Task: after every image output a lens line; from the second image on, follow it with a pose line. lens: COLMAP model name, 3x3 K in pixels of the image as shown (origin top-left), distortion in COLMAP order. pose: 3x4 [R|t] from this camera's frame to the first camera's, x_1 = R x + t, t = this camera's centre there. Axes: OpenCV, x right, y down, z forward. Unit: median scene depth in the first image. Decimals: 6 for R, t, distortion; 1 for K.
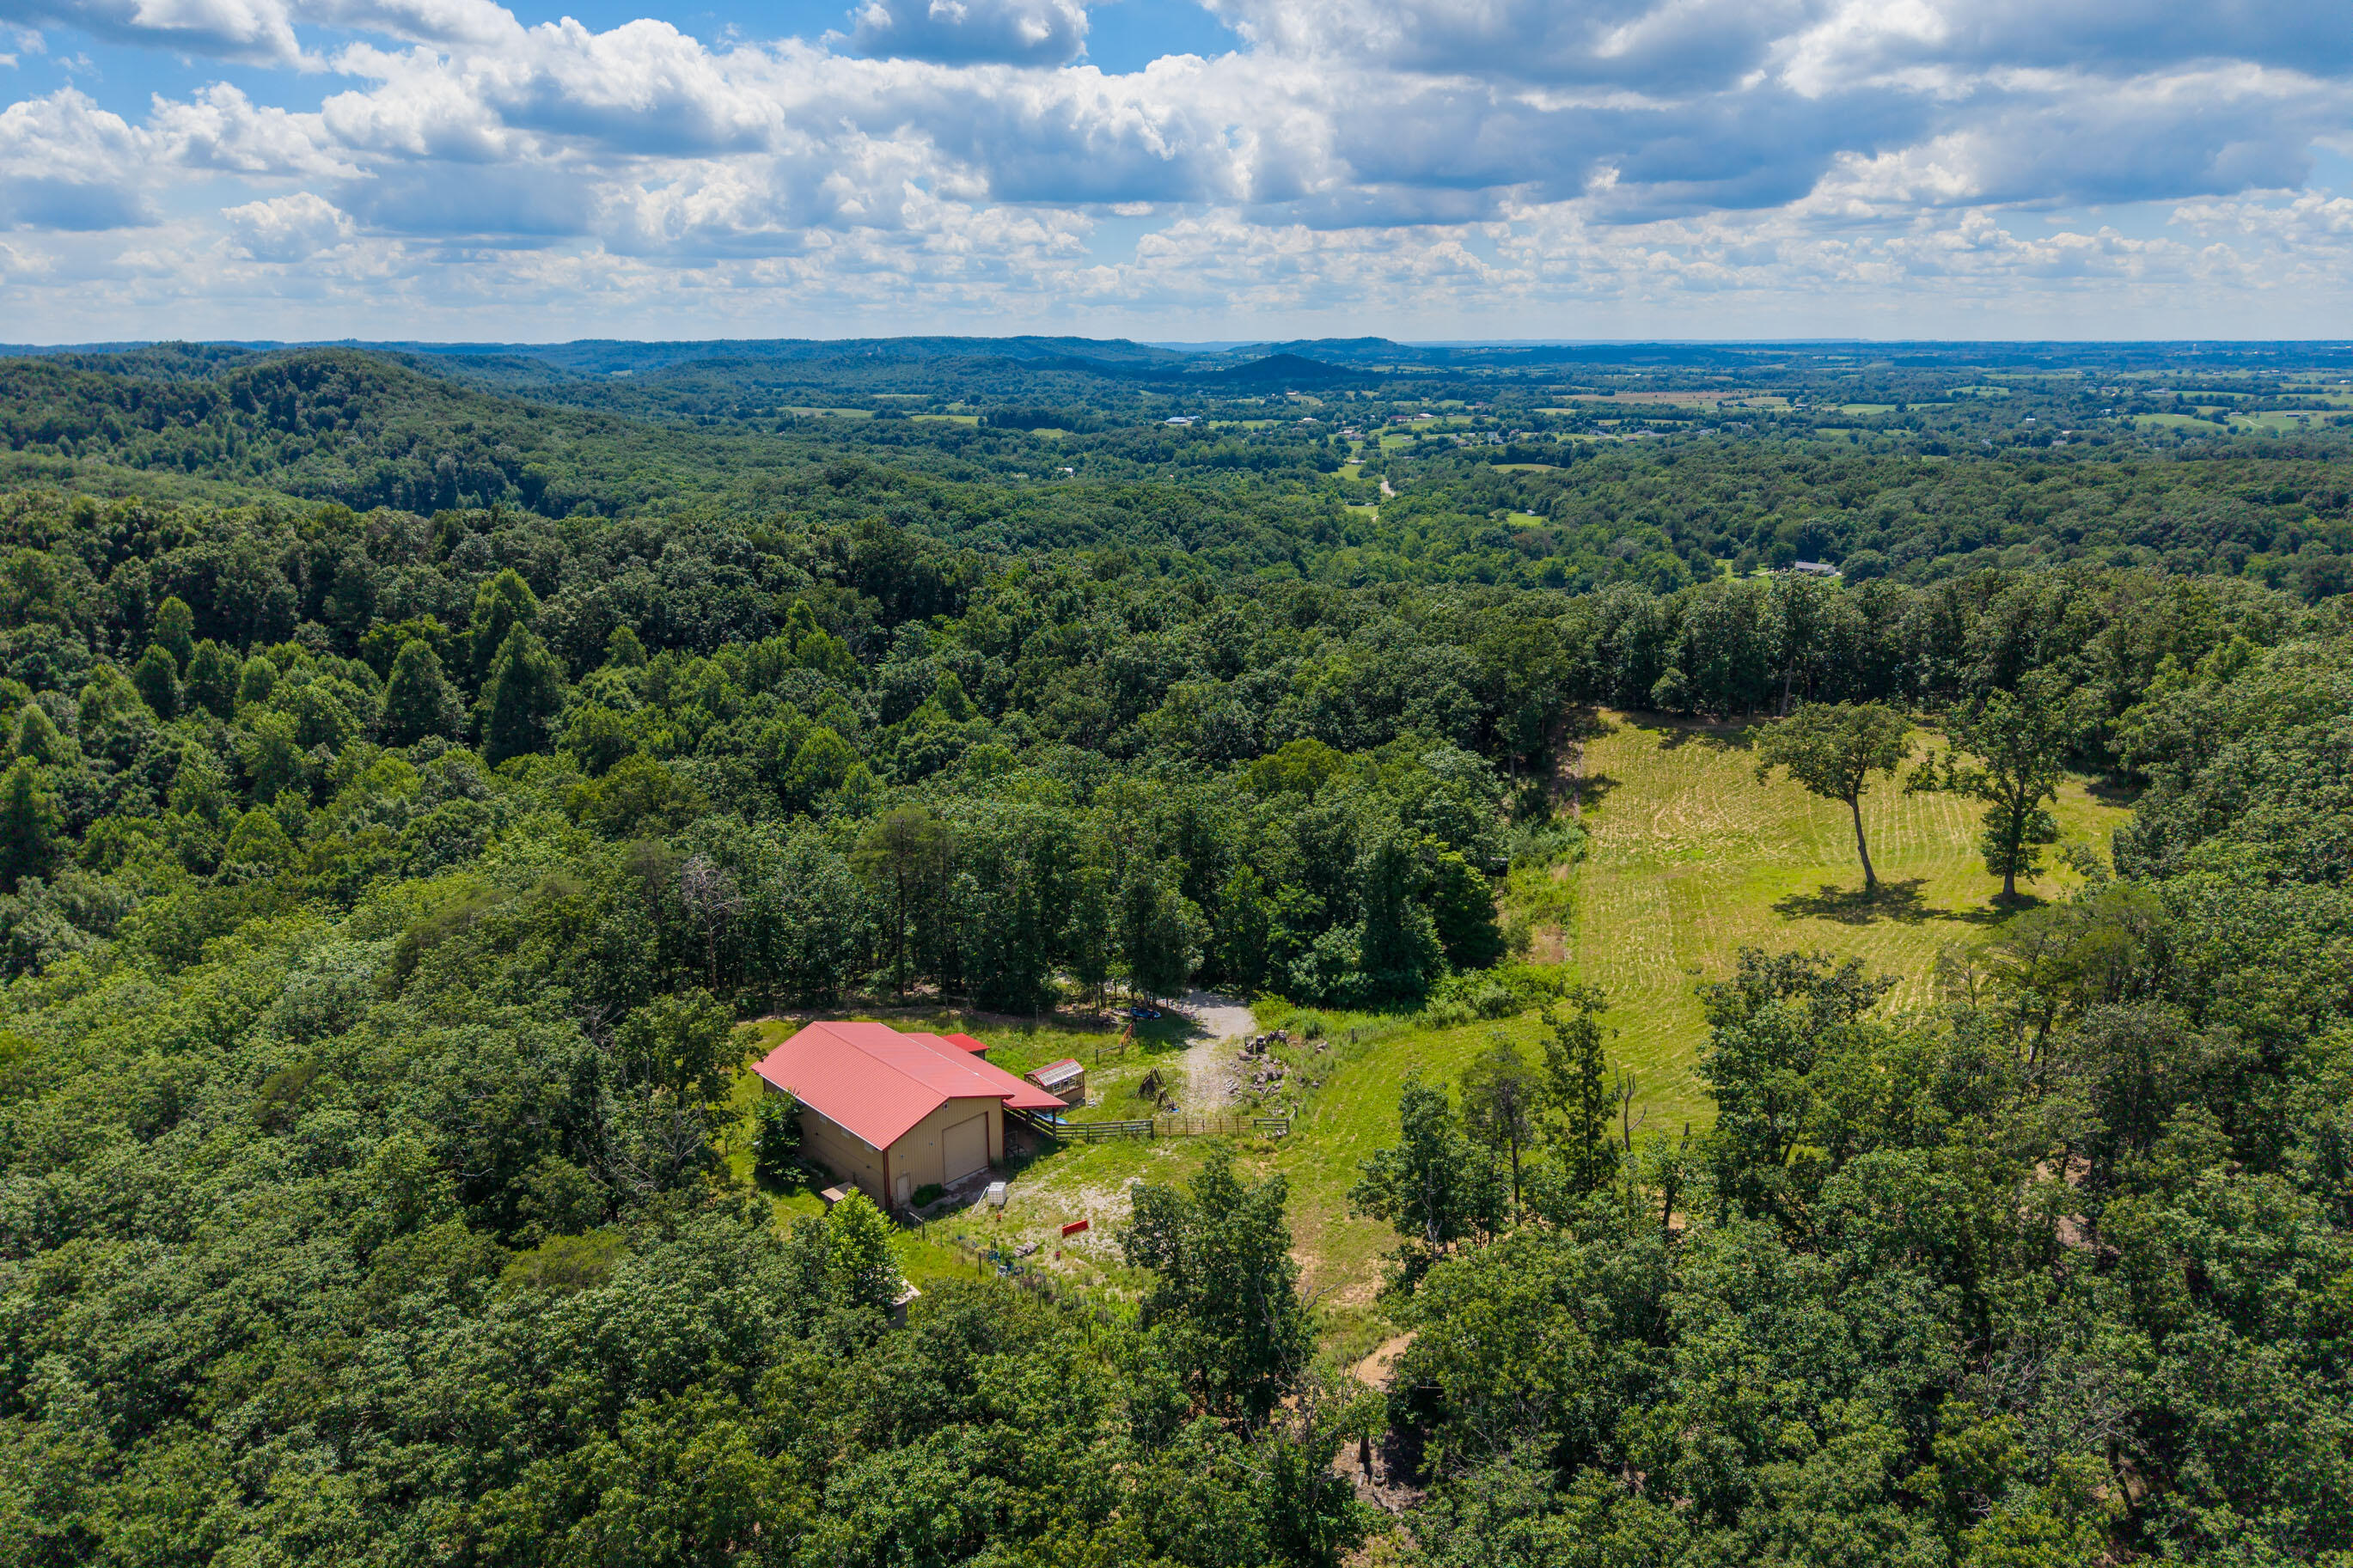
lens RADIAL K [[1566.7, 0, 1176.5], [0, 1566.7, 784.0], [0, 0, 1]] dist [0.061075, -0.074441]
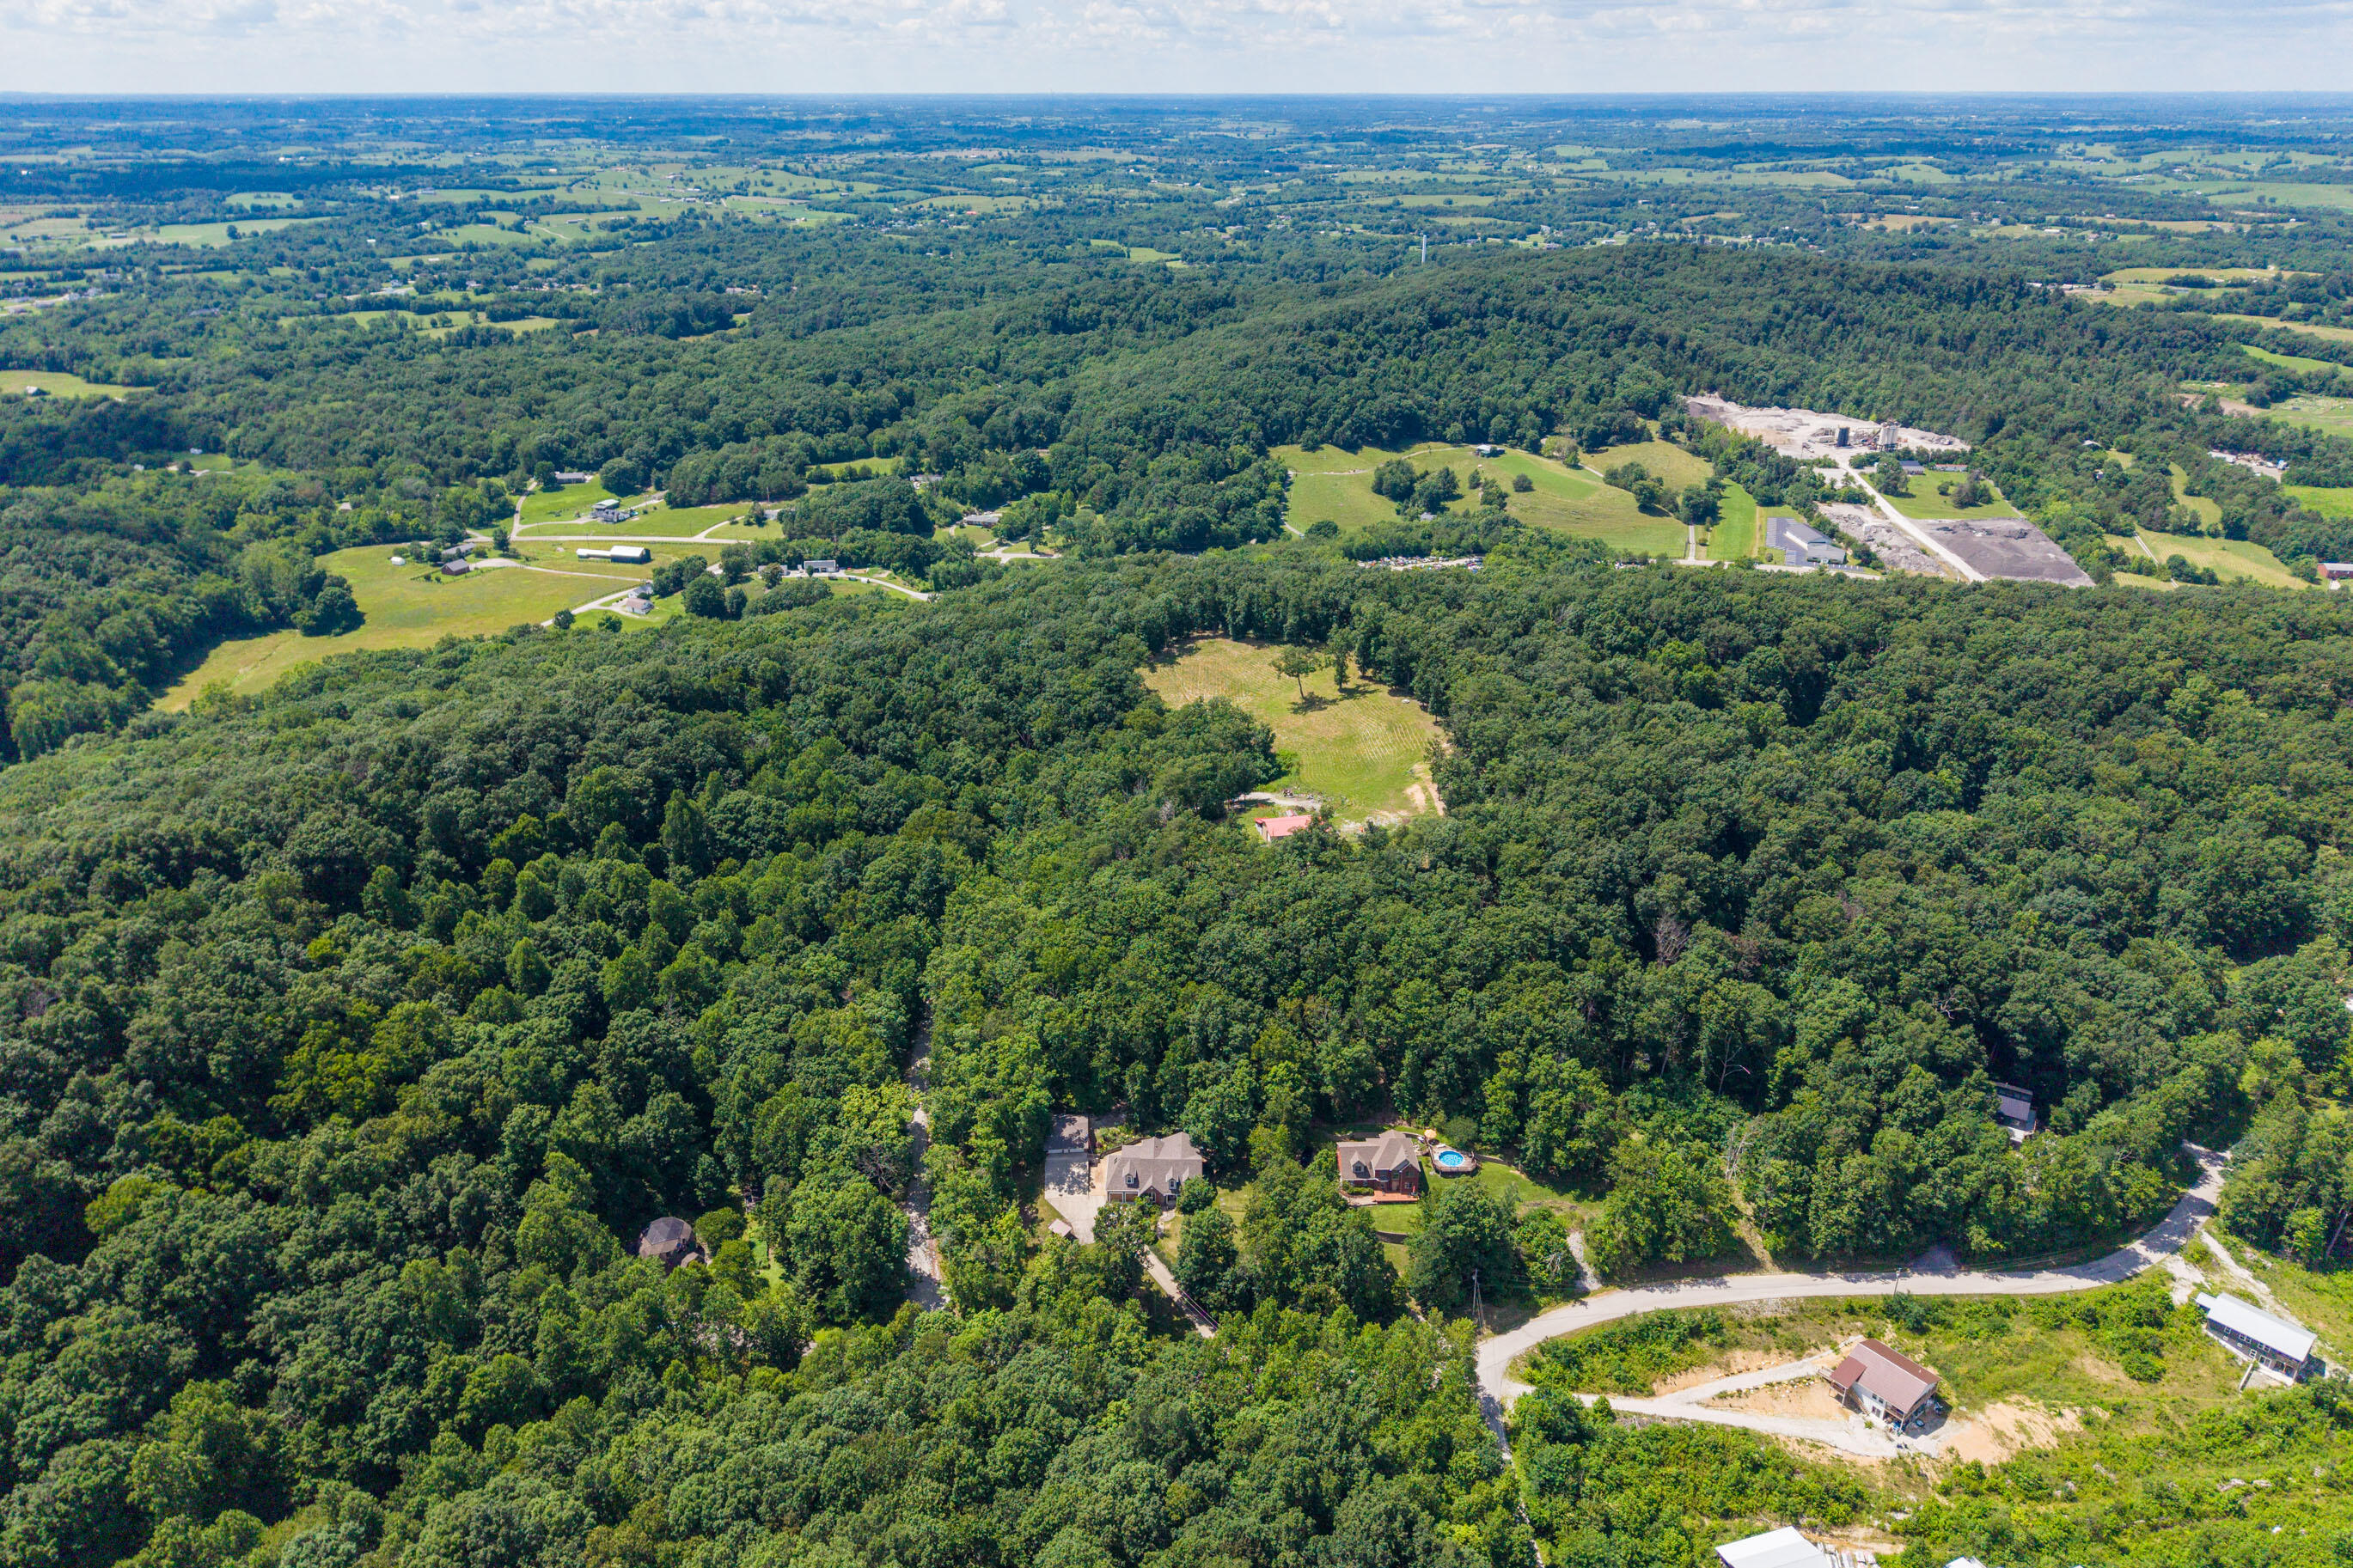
lens RADIAL K [[1632.1, 0, 1176.5], [0, 1632.1, 784.0], [0, 0, 1]] dist [-0.000378, -0.001638]
pose [[0.516832, -0.334952, 0.787840, -1.815804], [0.220445, 0.941317, 0.255589, -0.519450], [-0.827218, 0.041579, 0.560341, -0.506423]]
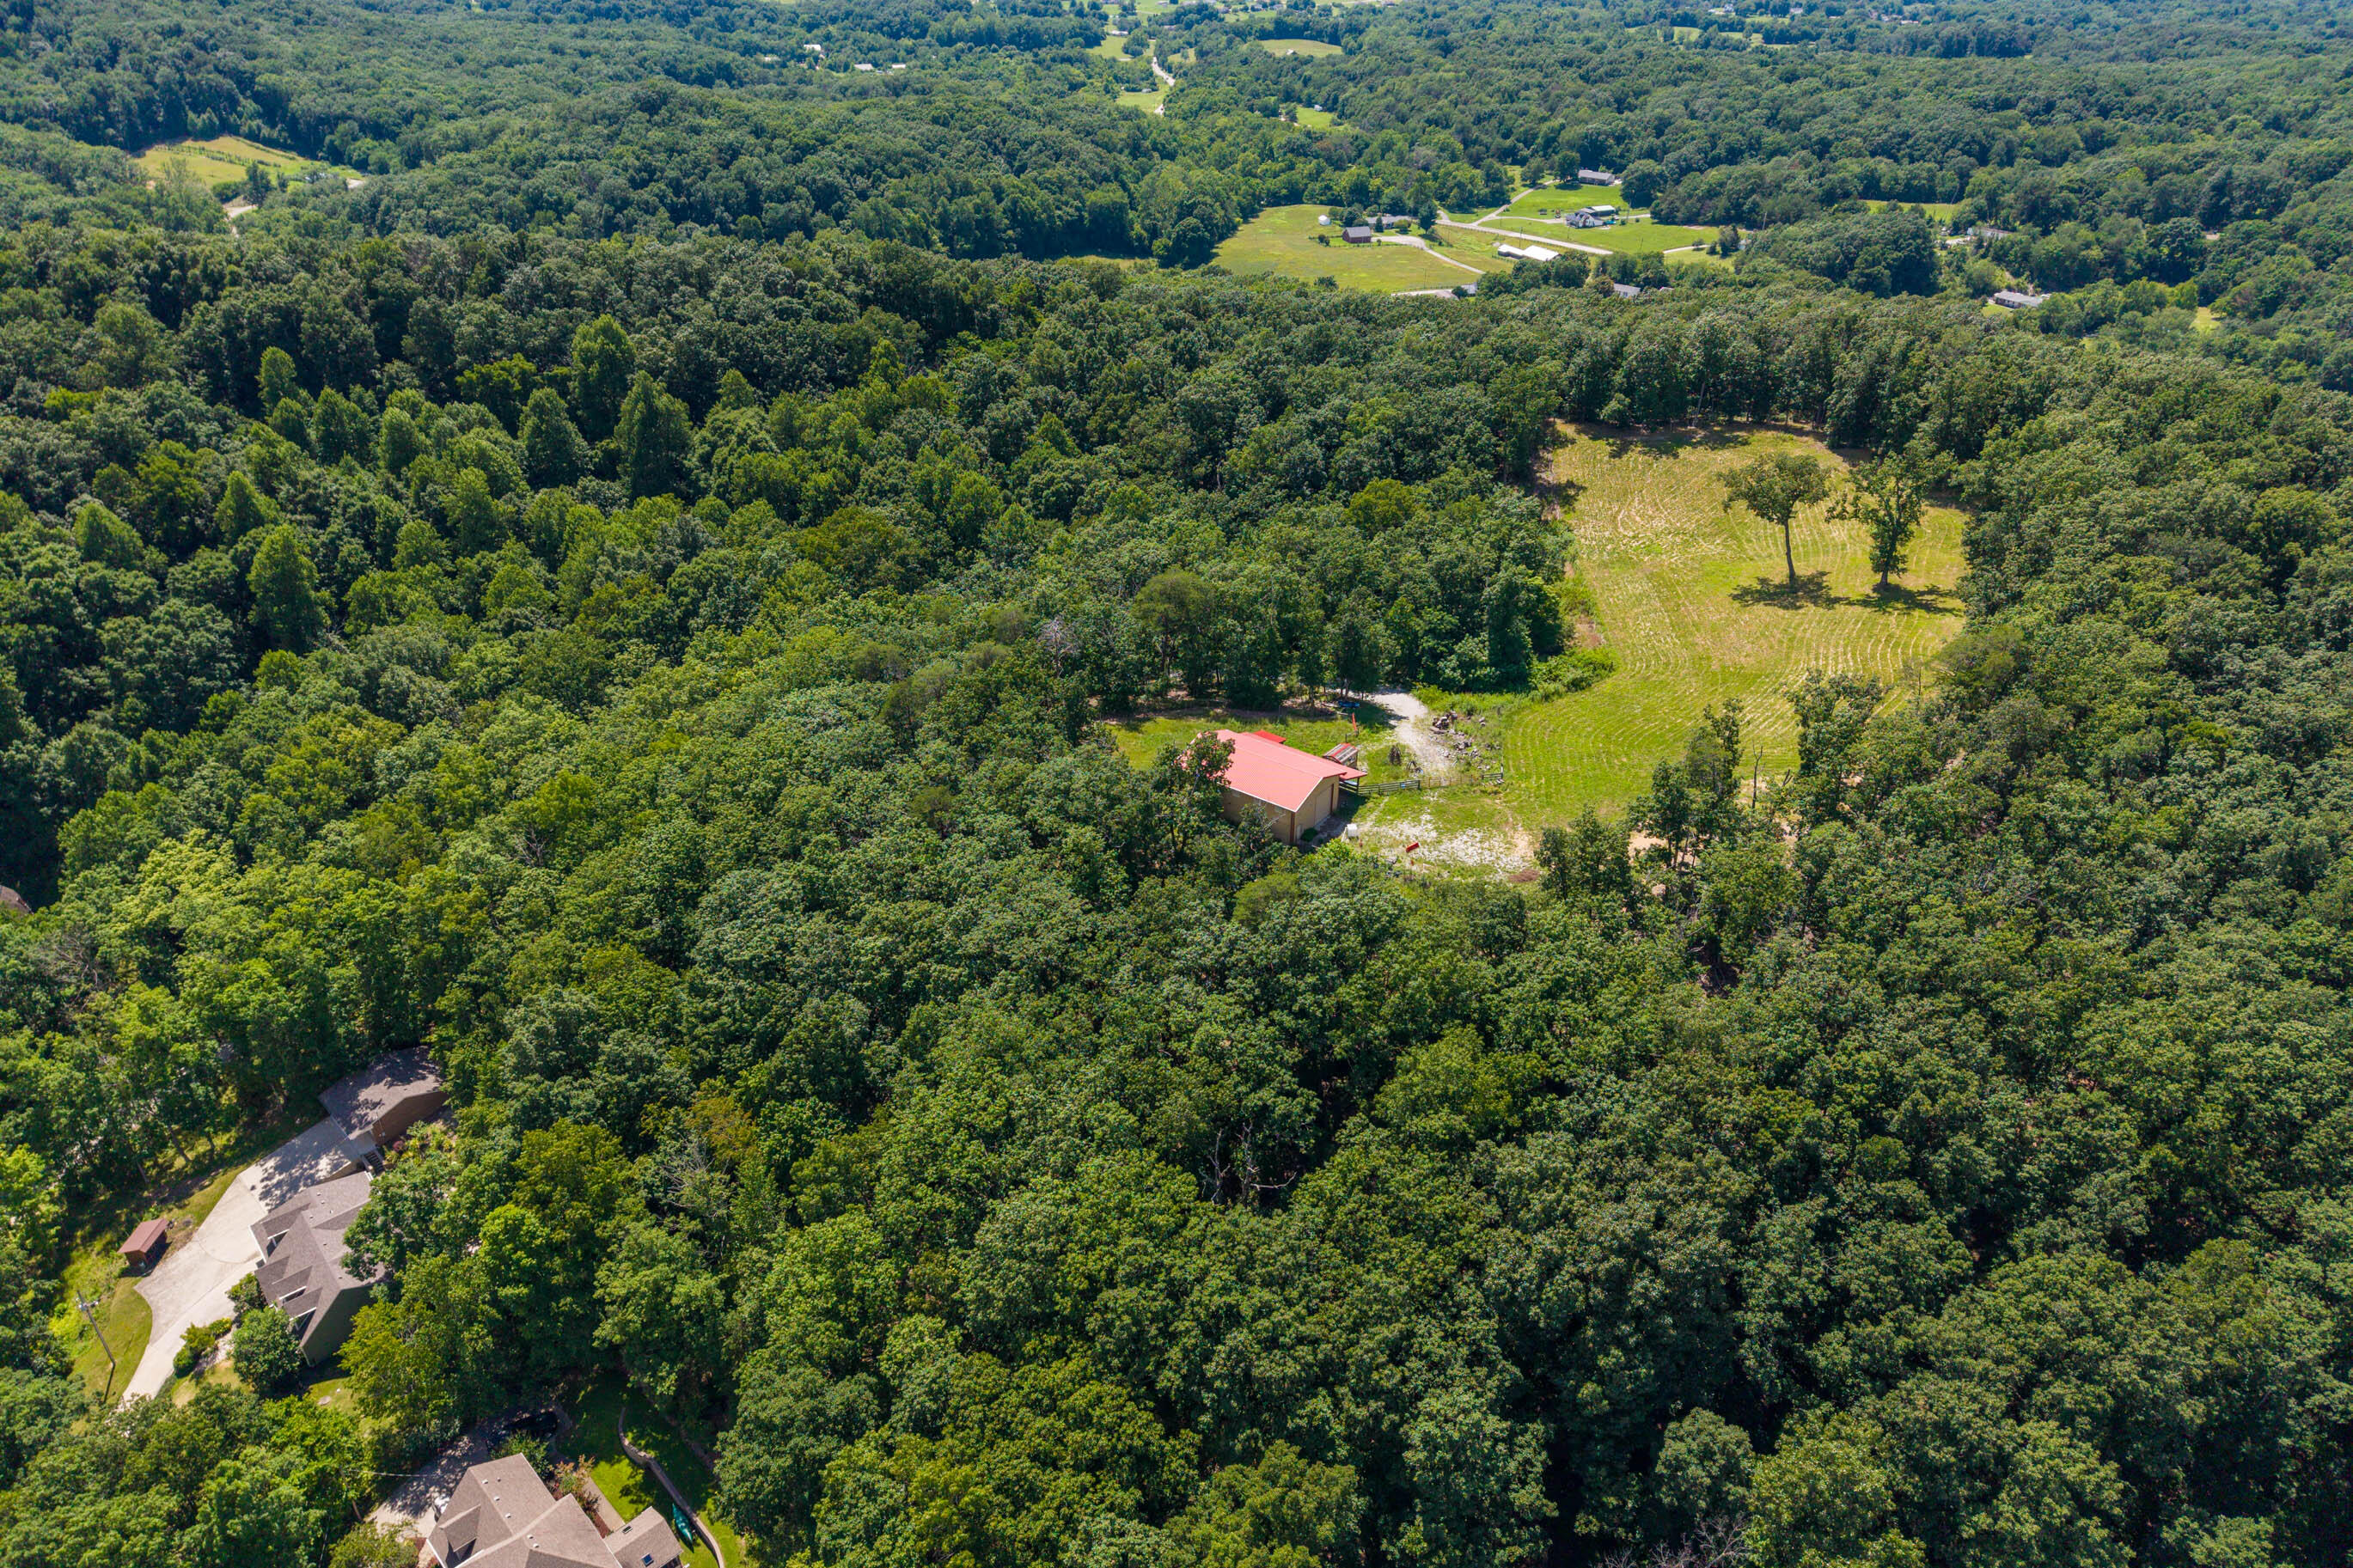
lens RADIAL K [[1589.5, 0, 1173.3], [0, 1589.5, 774.9], [0, 0, 1]] dist [0.015145, -0.003146]
pose [[0.985037, -0.076817, 0.154279, -0.282129], [0.035715, 0.966727, 0.253306, -0.116679], [-0.168604, -0.244006, 0.955005, -0.281866]]
